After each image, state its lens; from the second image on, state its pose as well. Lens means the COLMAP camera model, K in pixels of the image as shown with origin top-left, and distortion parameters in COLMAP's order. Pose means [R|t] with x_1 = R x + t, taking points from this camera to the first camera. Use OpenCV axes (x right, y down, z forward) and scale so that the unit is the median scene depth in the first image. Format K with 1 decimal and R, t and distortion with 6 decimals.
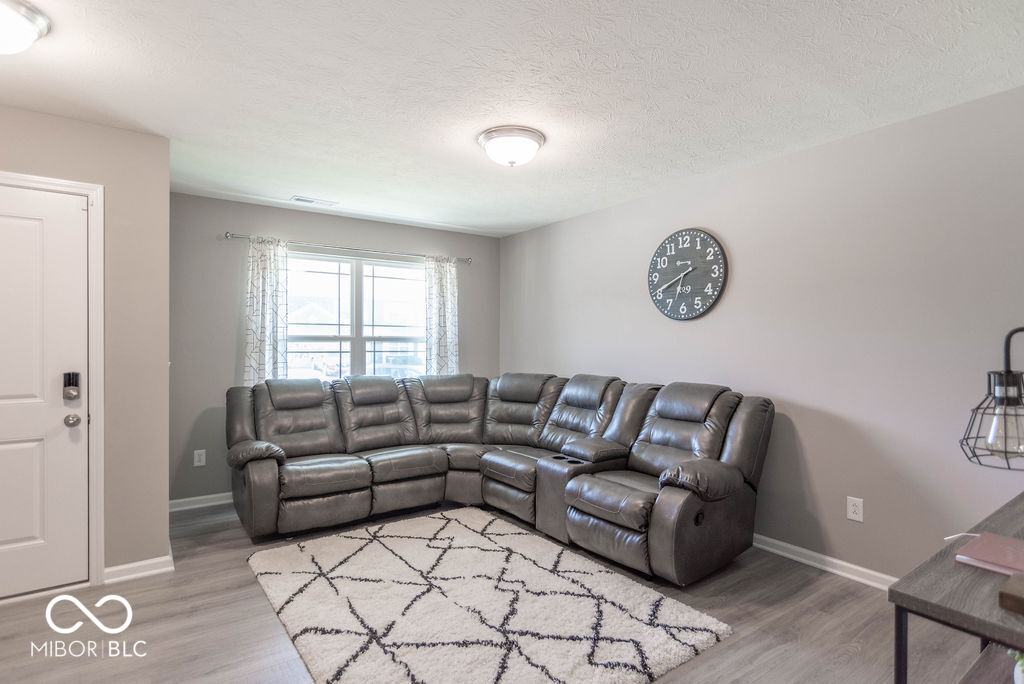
lens RADIAL K [[527.9, 0, 520.0], [0, 527.9, 343.9], [0, 0, 1]] dist [-0.001226, -0.000488]
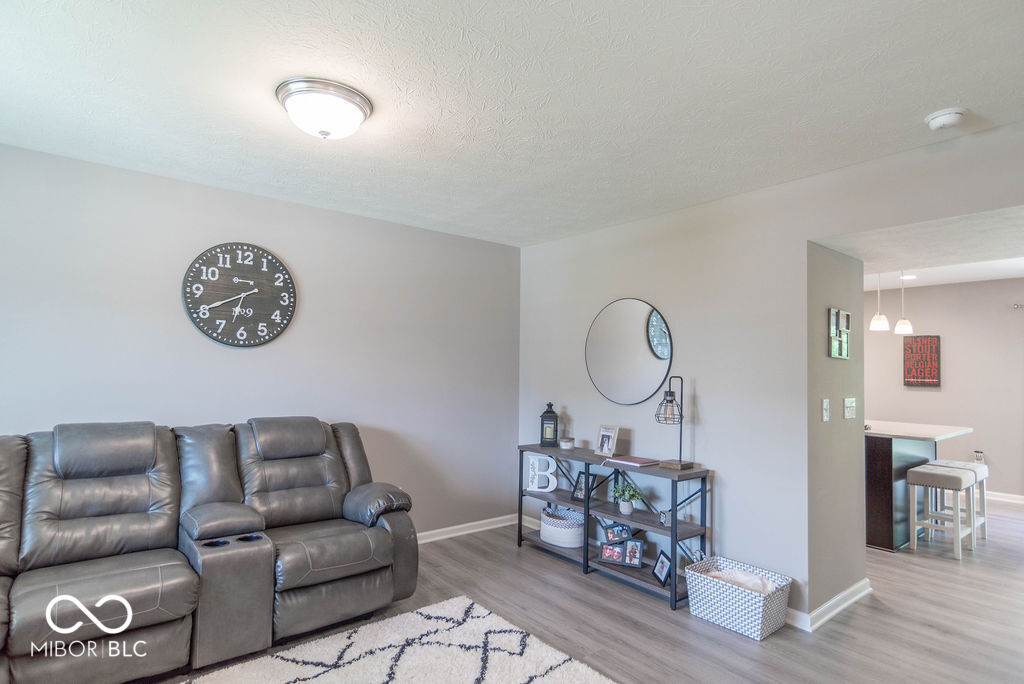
lens RADIAL K [[527.9, 0, 520.0], [0, 527.9, 343.9], [0, 0, 1]] dist [-0.001226, -0.000488]
pose [[-0.058358, 0.043844, 0.997332, -0.615429], [-0.018041, 0.998826, -0.044965, -0.019834], [-0.998133, -0.020617, -0.057499, 0.621708]]
